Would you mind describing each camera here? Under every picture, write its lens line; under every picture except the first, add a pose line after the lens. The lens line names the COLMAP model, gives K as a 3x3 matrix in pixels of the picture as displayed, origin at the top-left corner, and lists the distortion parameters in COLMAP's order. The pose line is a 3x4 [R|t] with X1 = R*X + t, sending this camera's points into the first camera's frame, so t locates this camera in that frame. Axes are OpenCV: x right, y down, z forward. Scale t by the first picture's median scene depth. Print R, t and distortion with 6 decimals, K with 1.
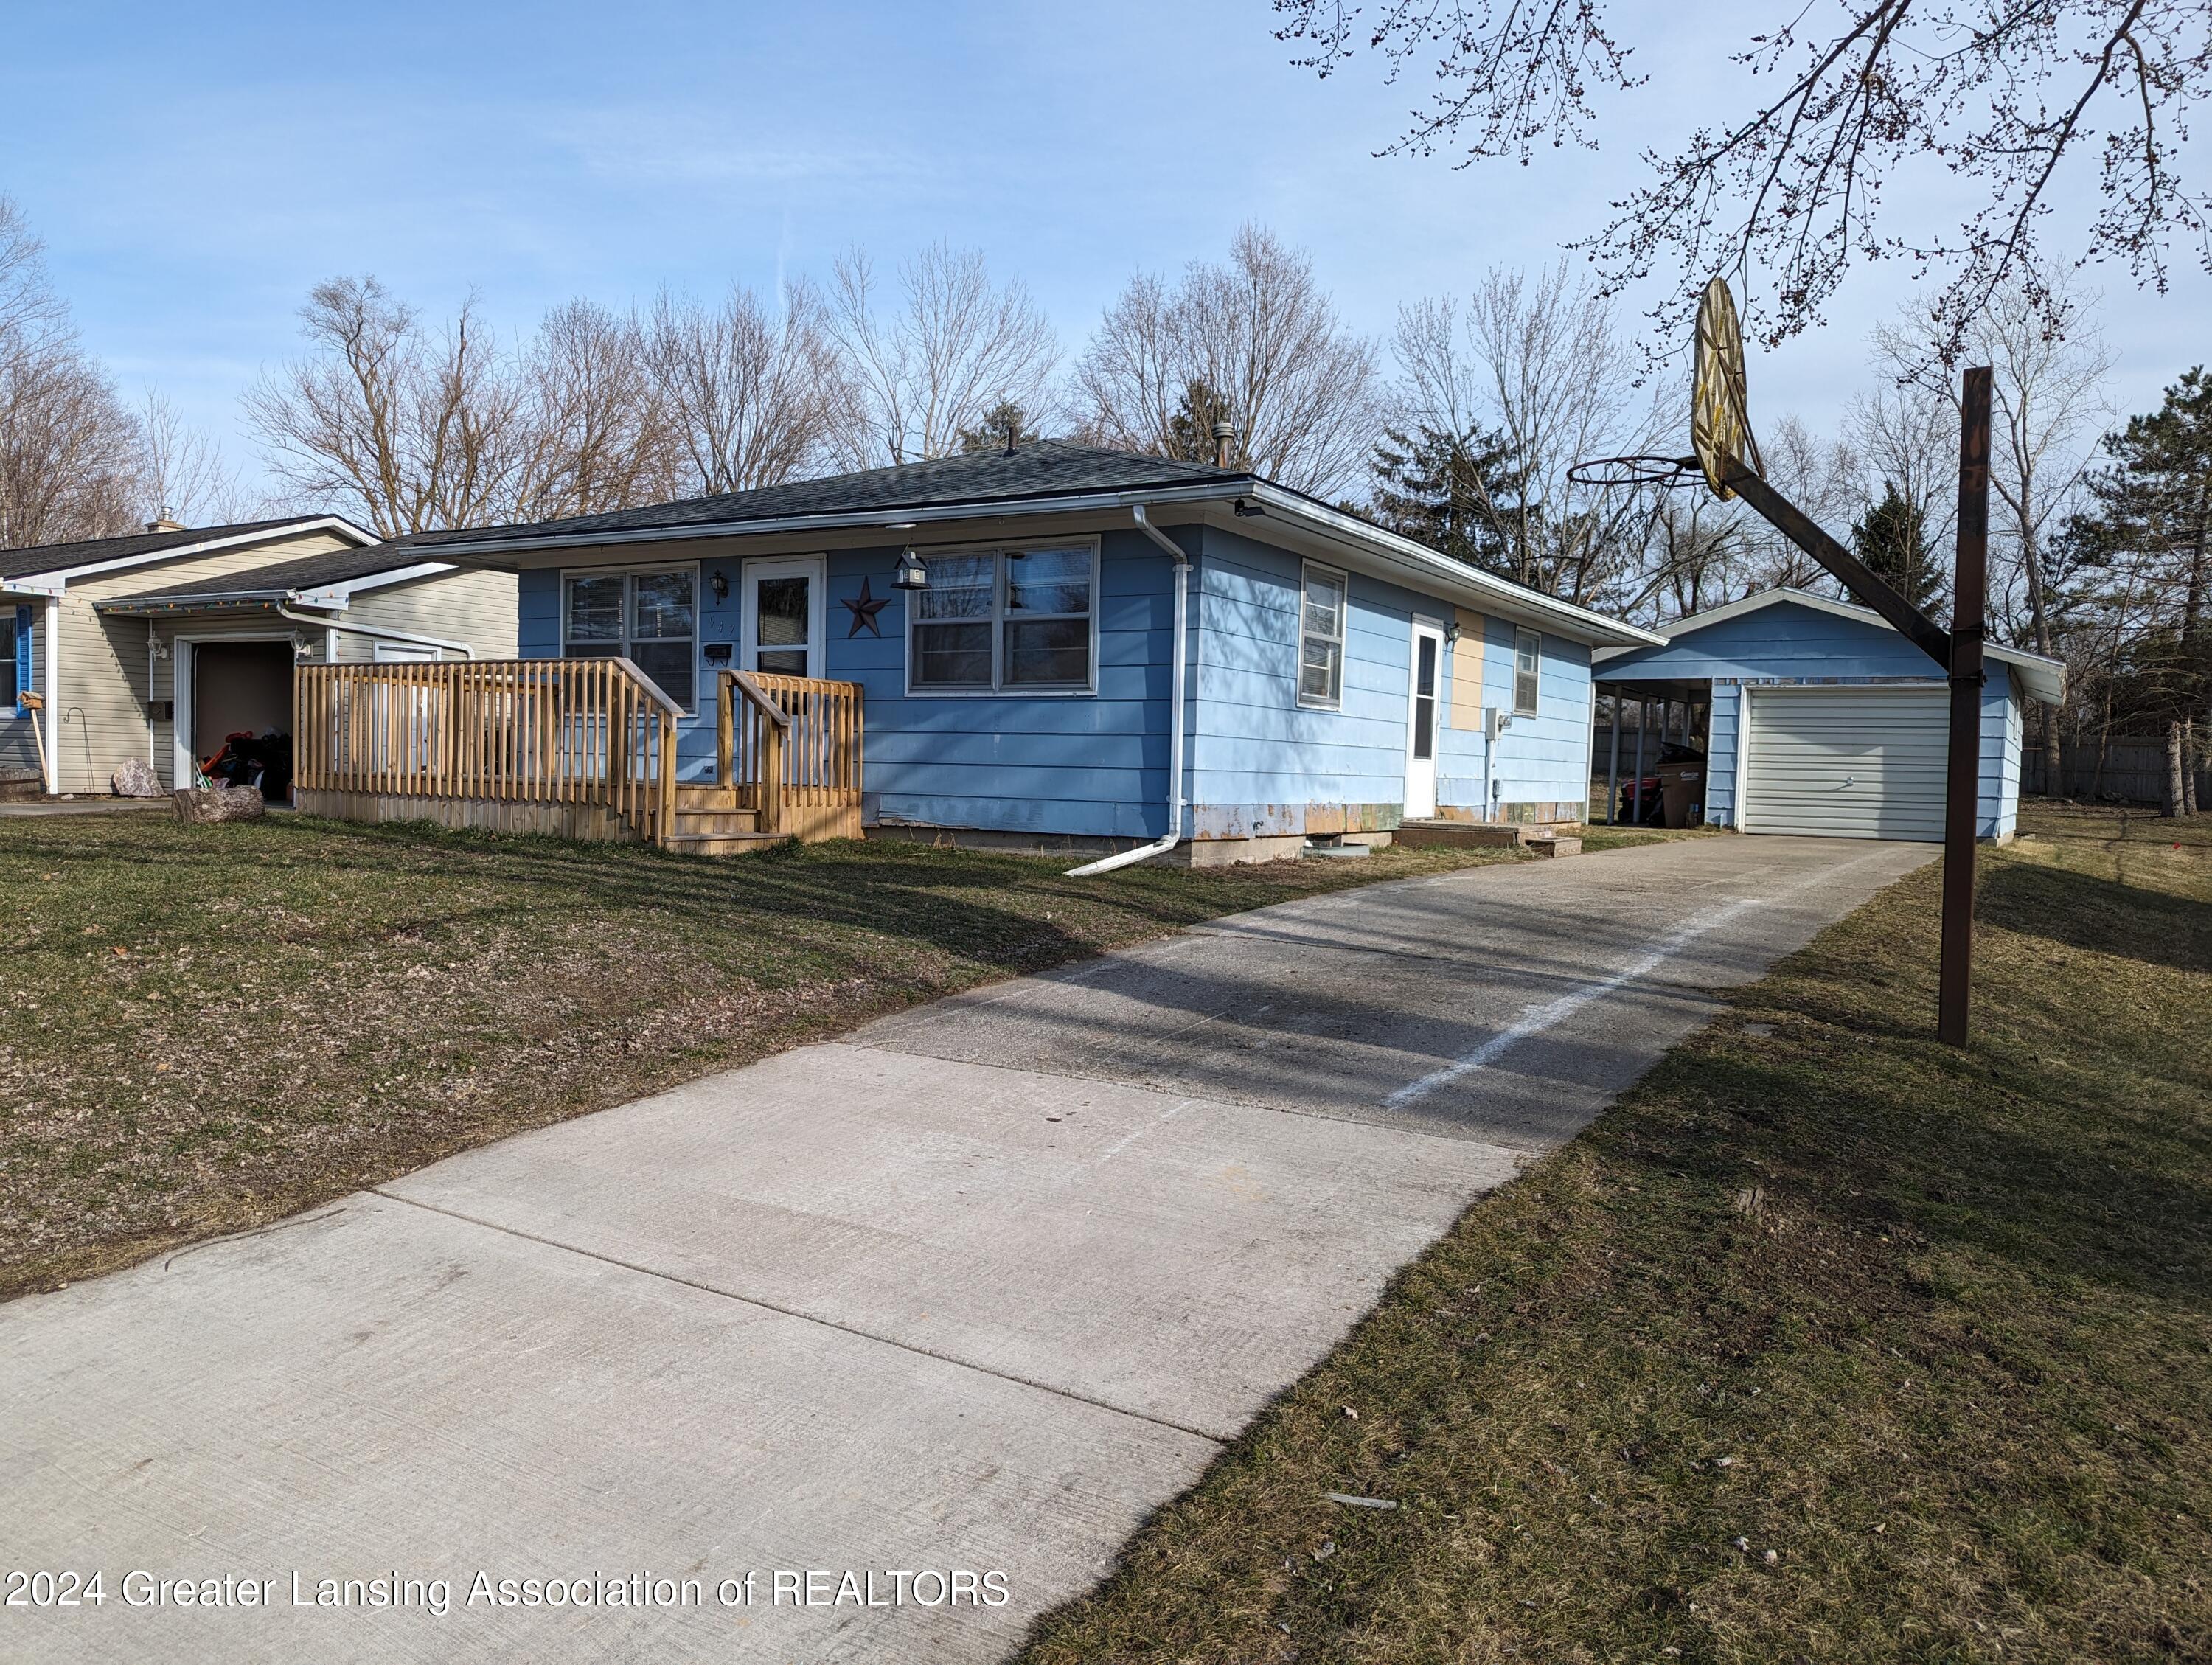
lens RADIAL K [[1530.8, 0, 1107.4], [0, 1530.8, 827.5], [0, 0, 1]] dist [0.031808, 0.000855]
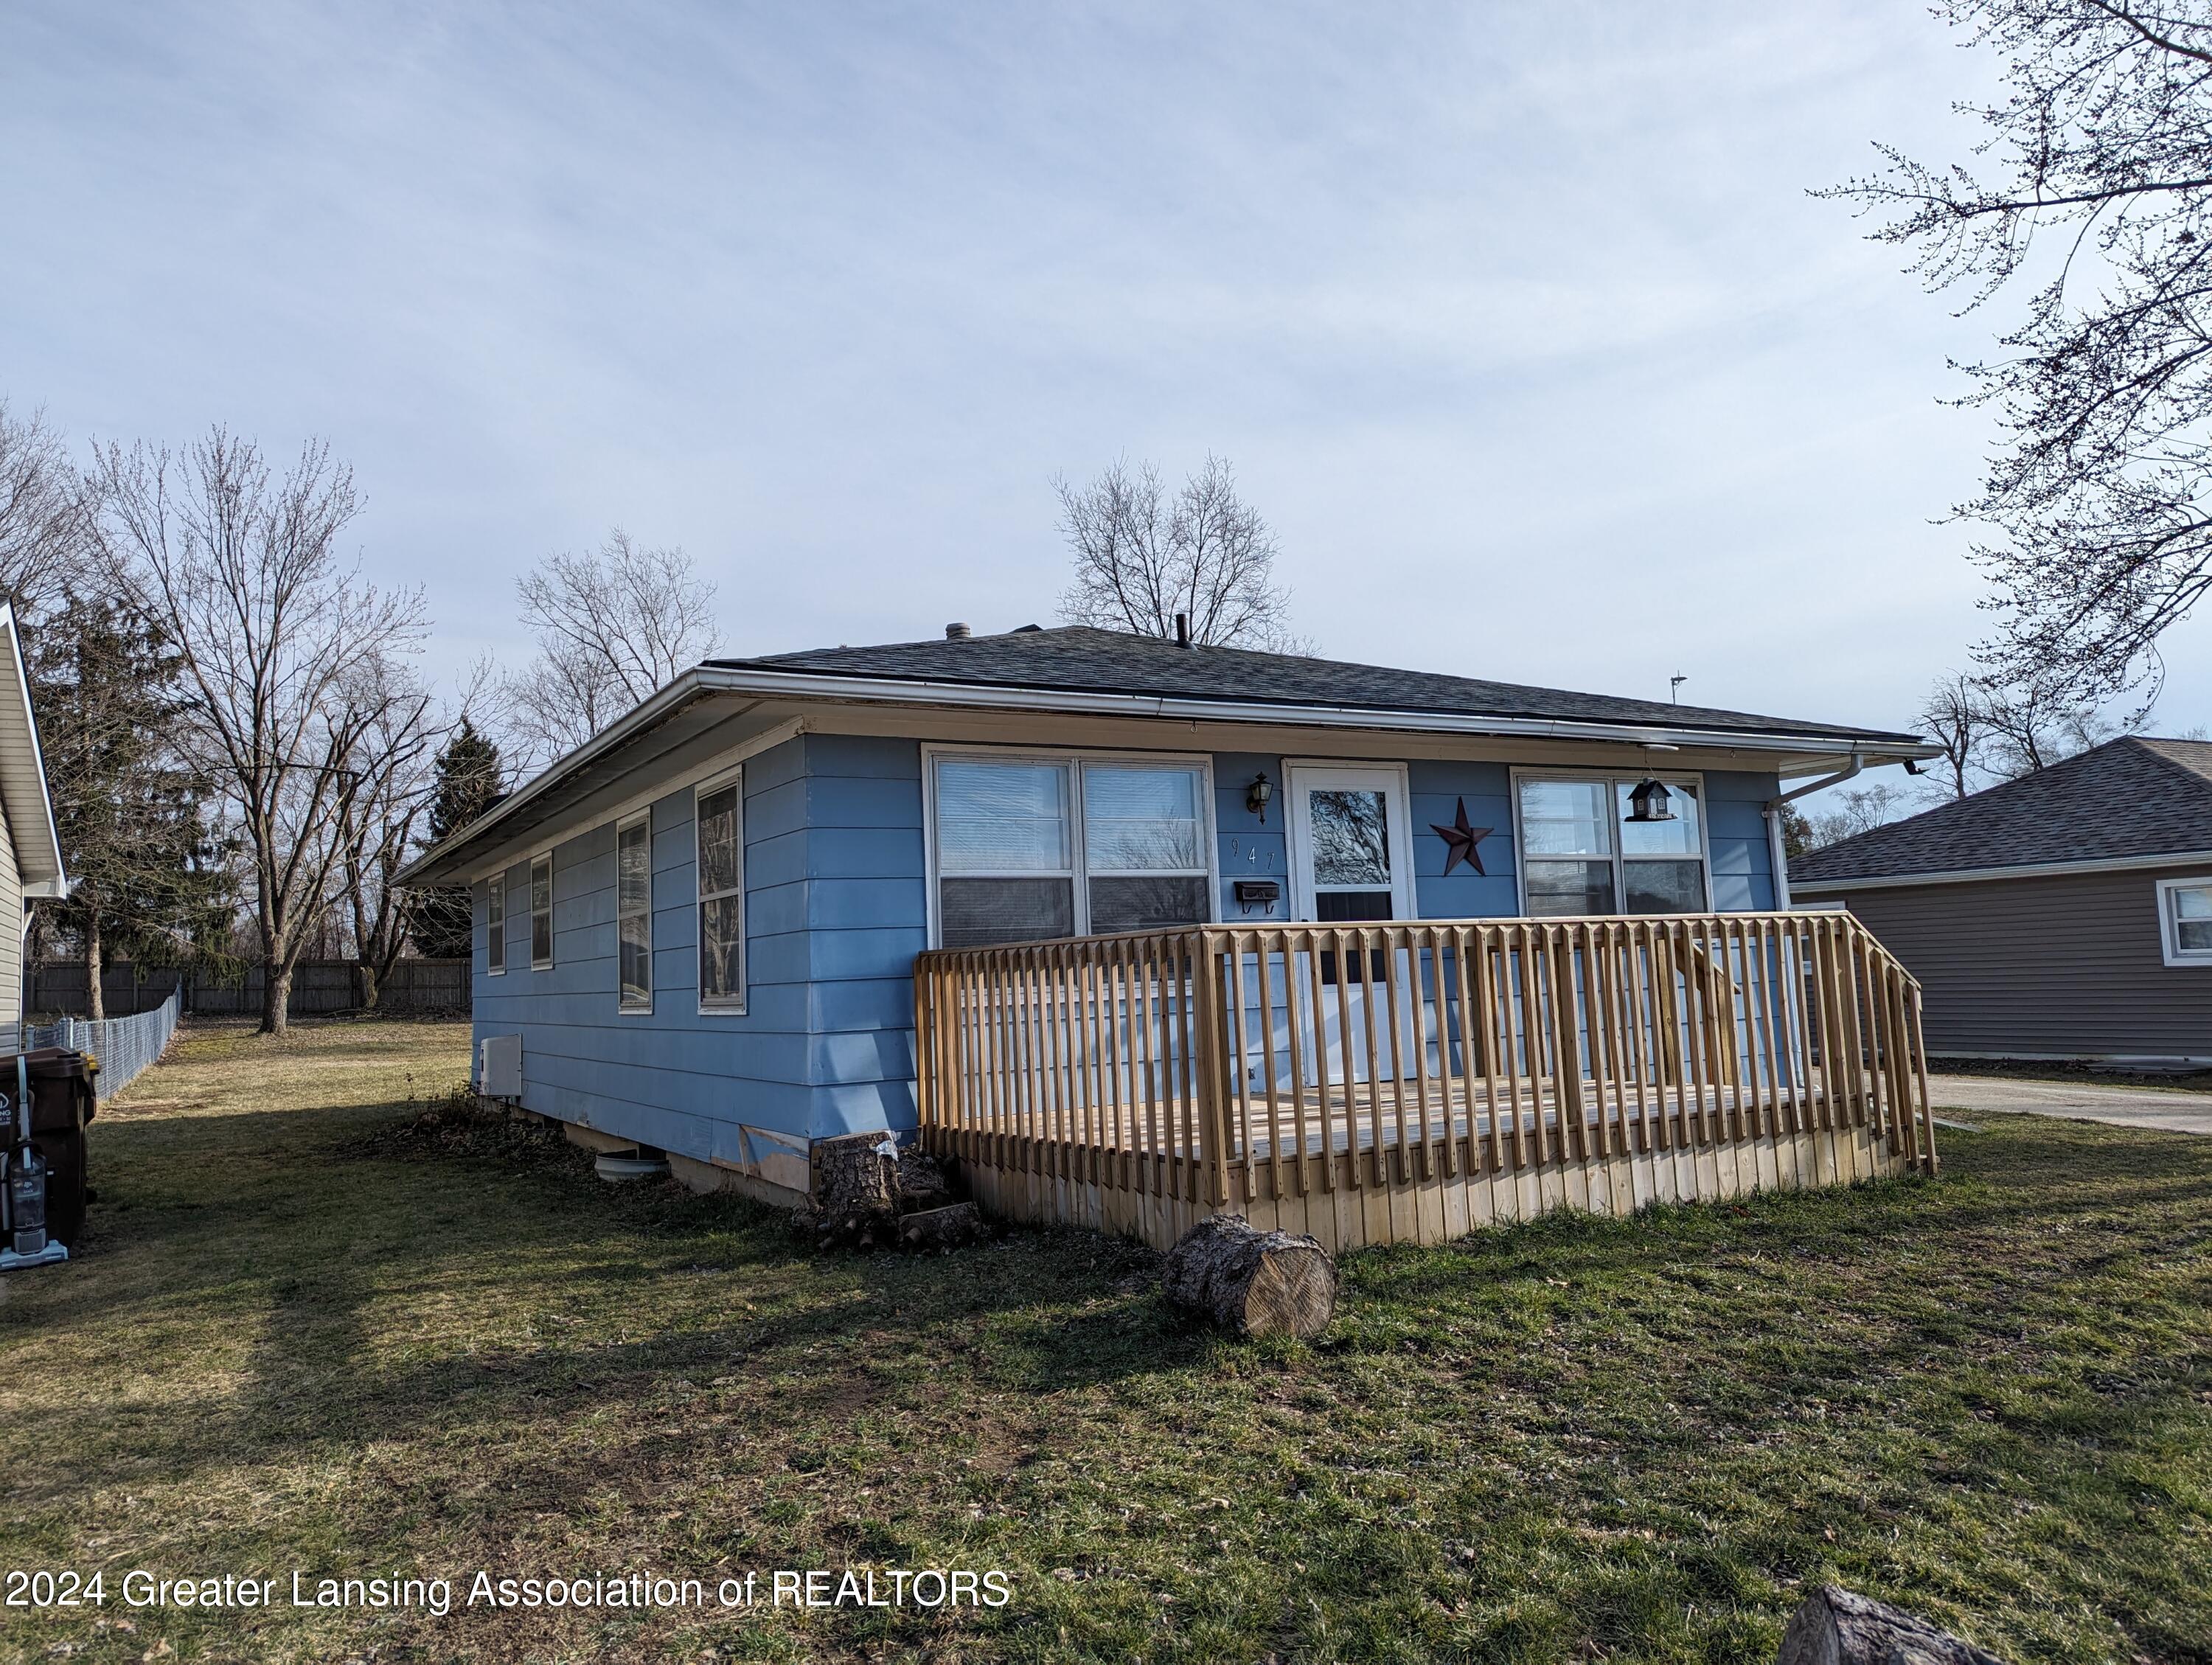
lens RADIAL K [[1530.8, 0, 1109.1], [0, 1530.8, 832.1], [0, 0, 1]] dist [0.031808, 0.000855]
pose [[0.451889, 0.032781, 0.891471, -0.234942], [0.094539, 0.991937, -0.084397, -0.024381], [-0.887050, 0.122417, 0.445147, 0.203864]]
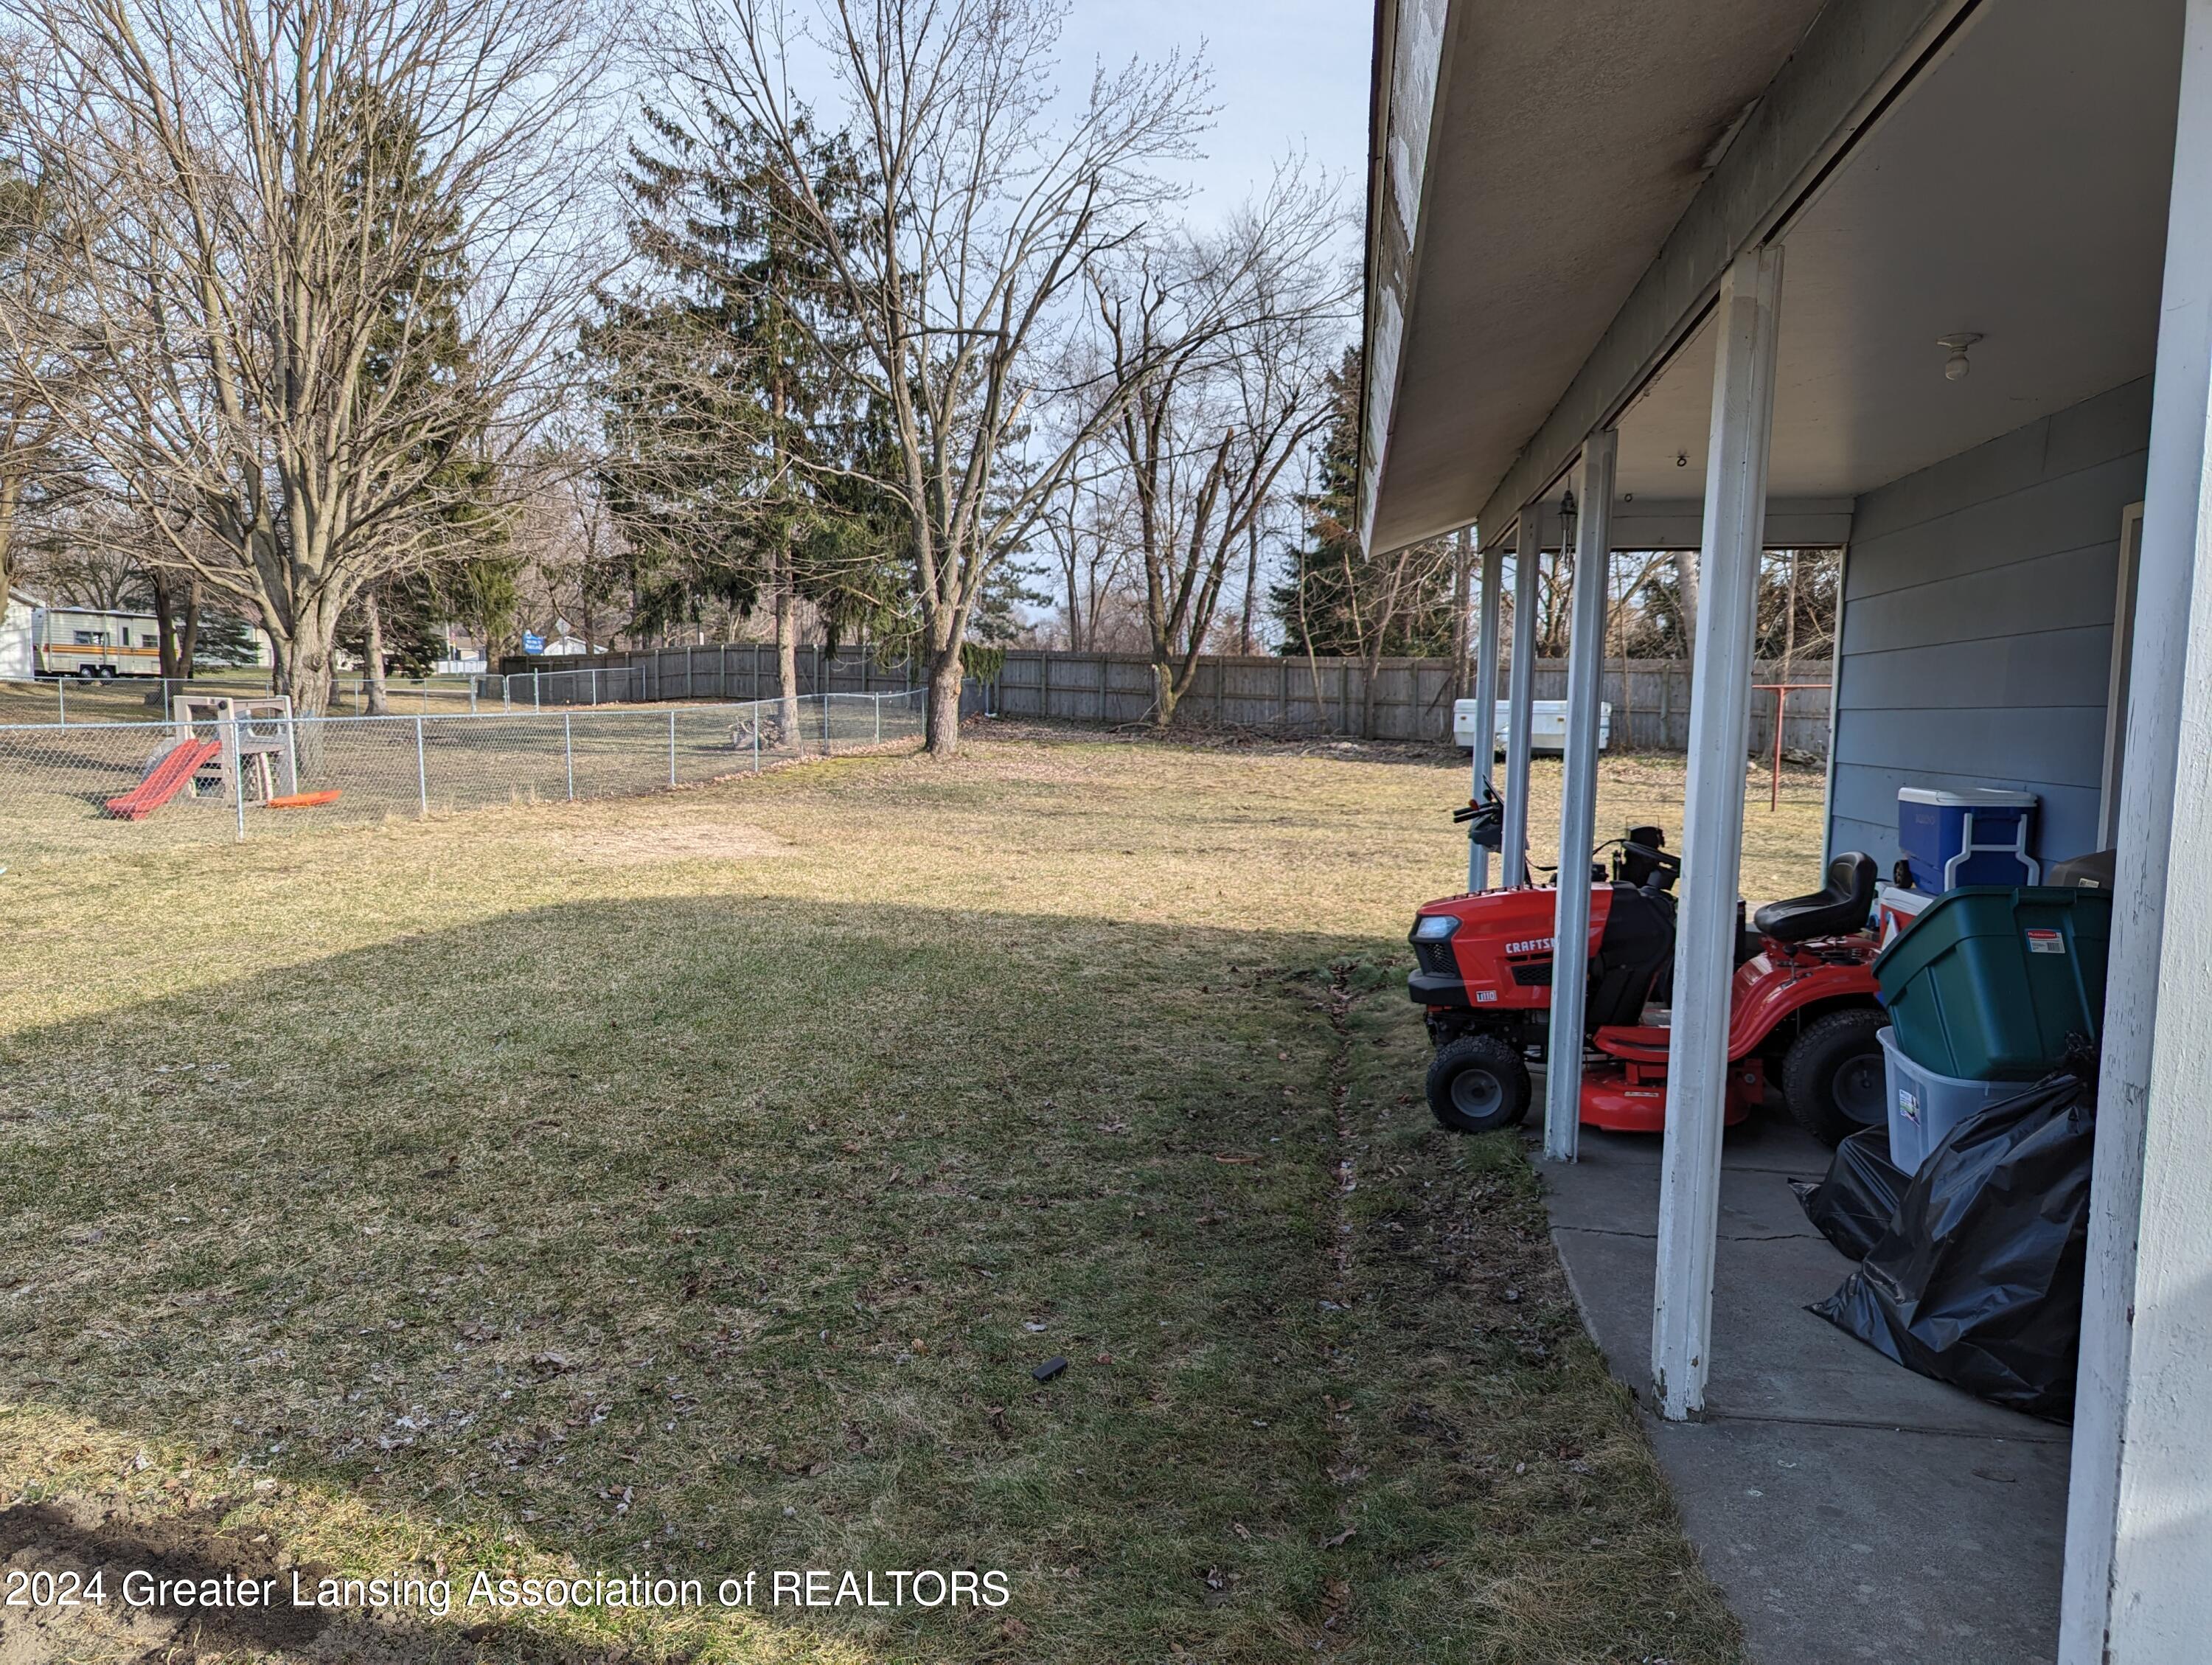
lens RADIAL K [[1530.8, 0, 1105.7], [0, 1530.8, 838.9], [0, 0, 1]] dist [0.031808, 0.000855]
pose [[0.921075, -0.049249, 0.386257, 0.105512], [0.029775, 0.997973, 0.056242, -0.021333], [-0.388244, -0.040302, 0.920675, 0.406854]]
